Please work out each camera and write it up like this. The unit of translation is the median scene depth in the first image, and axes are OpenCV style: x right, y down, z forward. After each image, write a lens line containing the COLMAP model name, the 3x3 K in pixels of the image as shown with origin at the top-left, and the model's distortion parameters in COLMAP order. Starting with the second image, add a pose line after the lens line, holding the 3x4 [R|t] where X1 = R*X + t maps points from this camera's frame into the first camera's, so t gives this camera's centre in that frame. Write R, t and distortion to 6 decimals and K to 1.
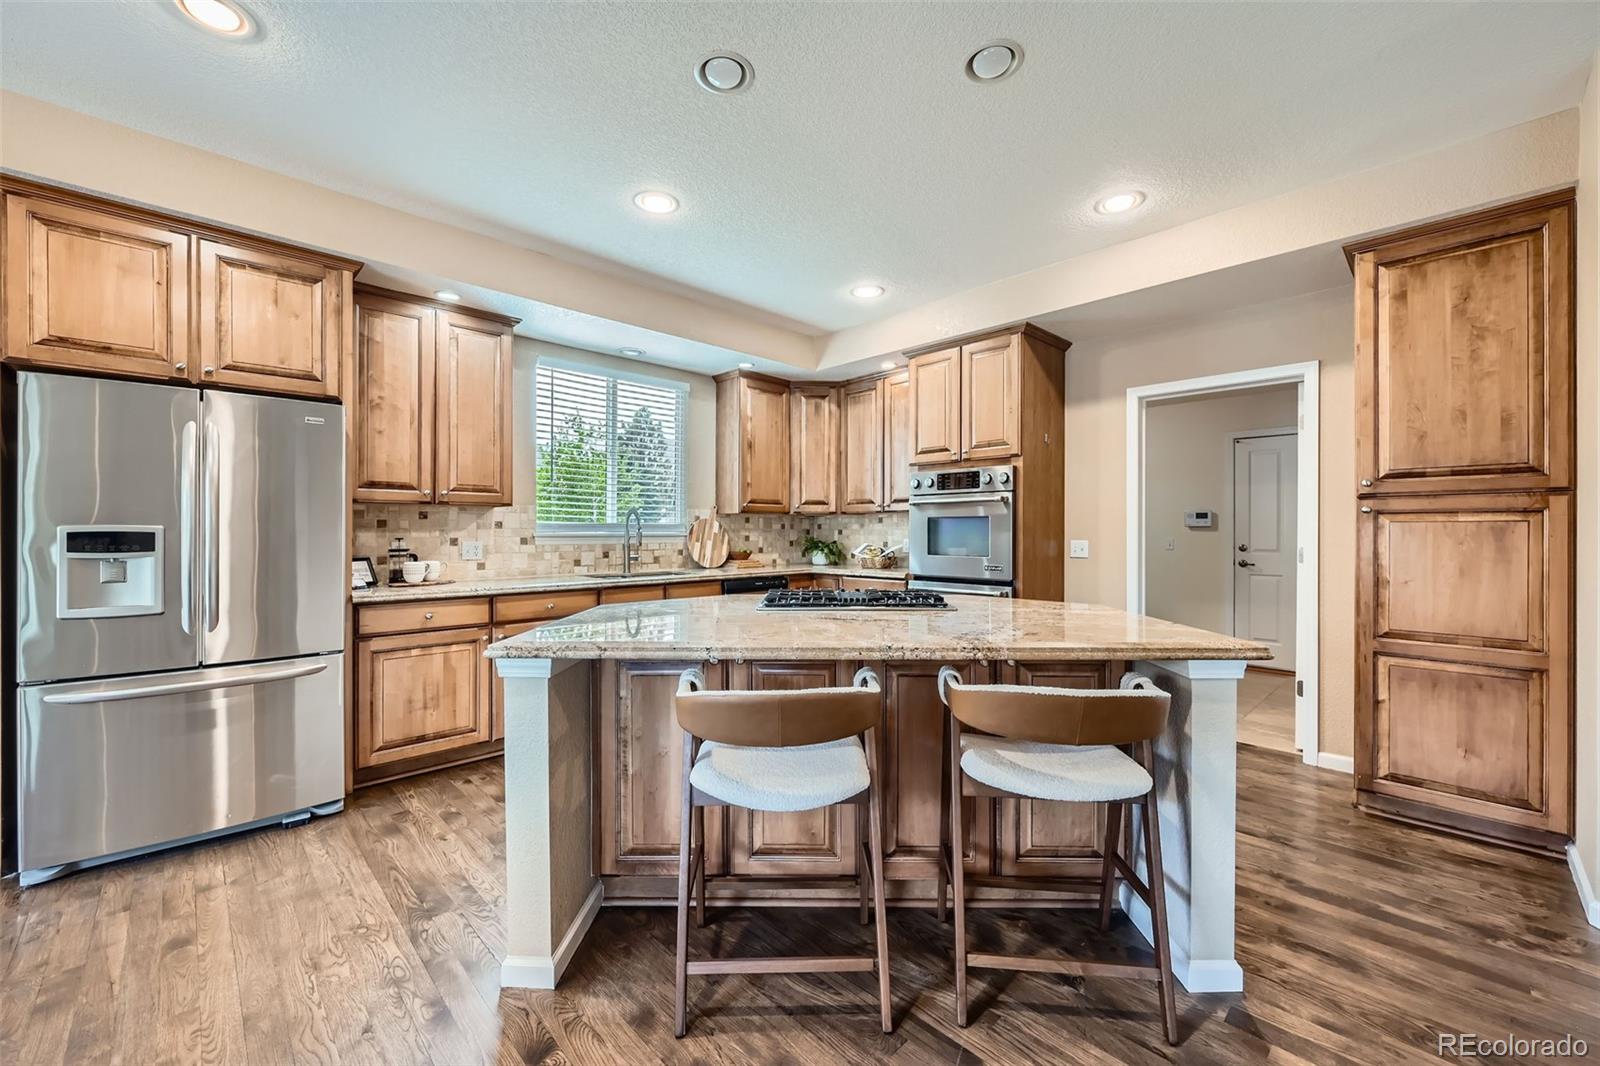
lens RADIAL K [[640.1, 0, 796.9], [0, 640.1, 529.4], [0, 0, 1]] dist [-0.000483, -0.000246]
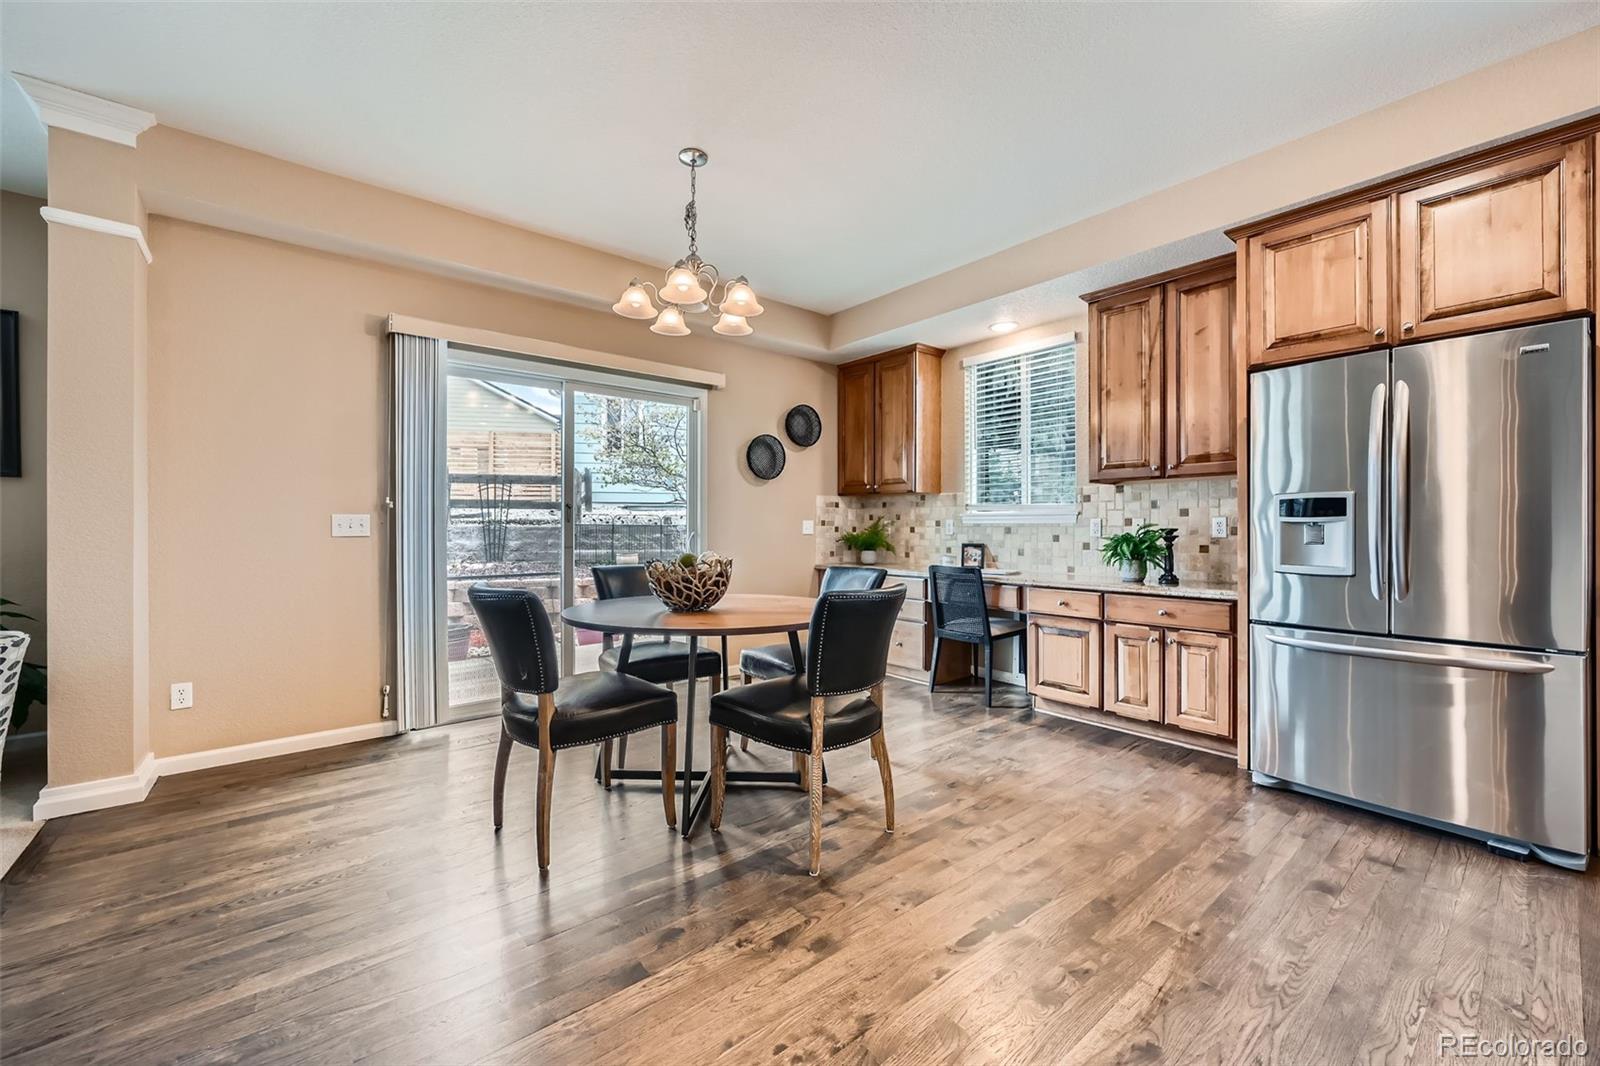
lens RADIAL K [[640.1, 0, 803.4], [0, 640.1, 527.0], [0, 0, 1]] dist [-0.000483, -0.000246]
pose [[-0.086332, -0.006799, -0.996243, 0.090784], [-0.000414, 0.999977, -0.006789, 0.048629], [0.996266, -0.000174, -0.086333, 0.167859]]
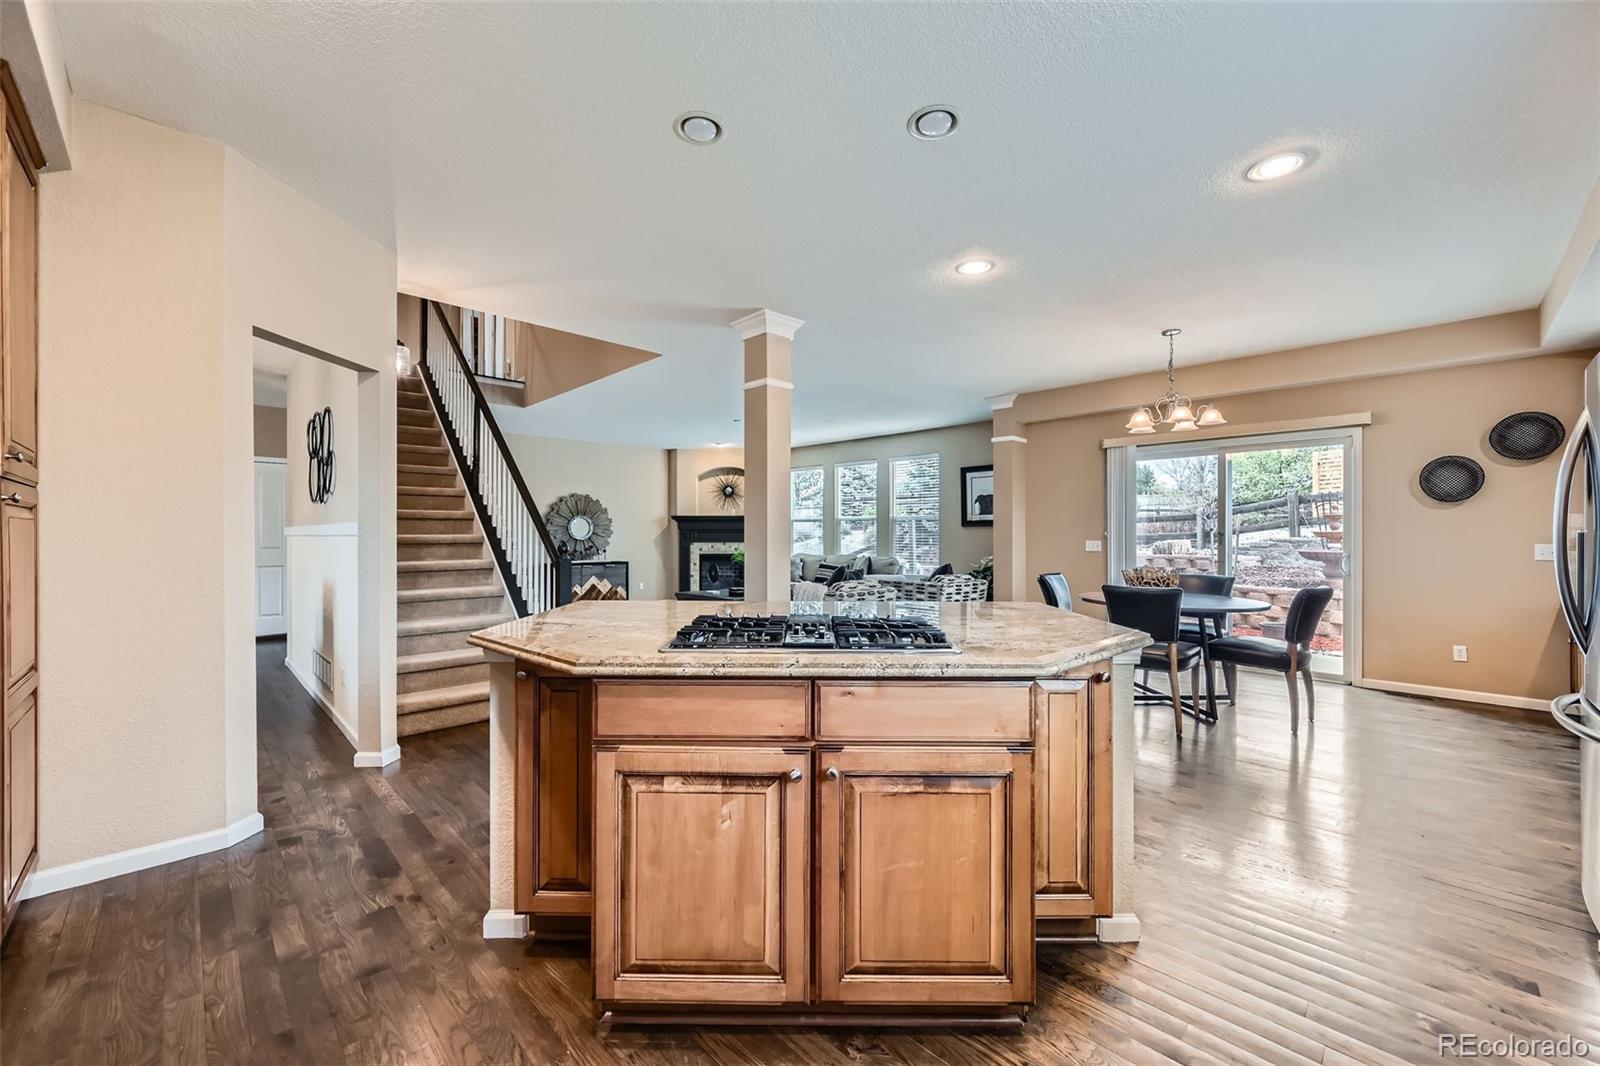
lens RADIAL K [[640.1, 0, 799.5], [0, 640.1, 533.0], [0, 0, 1]] dist [-0.000483, -0.000246]
pose [[-0.999987, -0.001751, -0.004882, 0.096320], [-0.001723, 0.999983, -0.005645, 0.004727], [0.004891, -0.005637, -0.999972, 1.512521]]
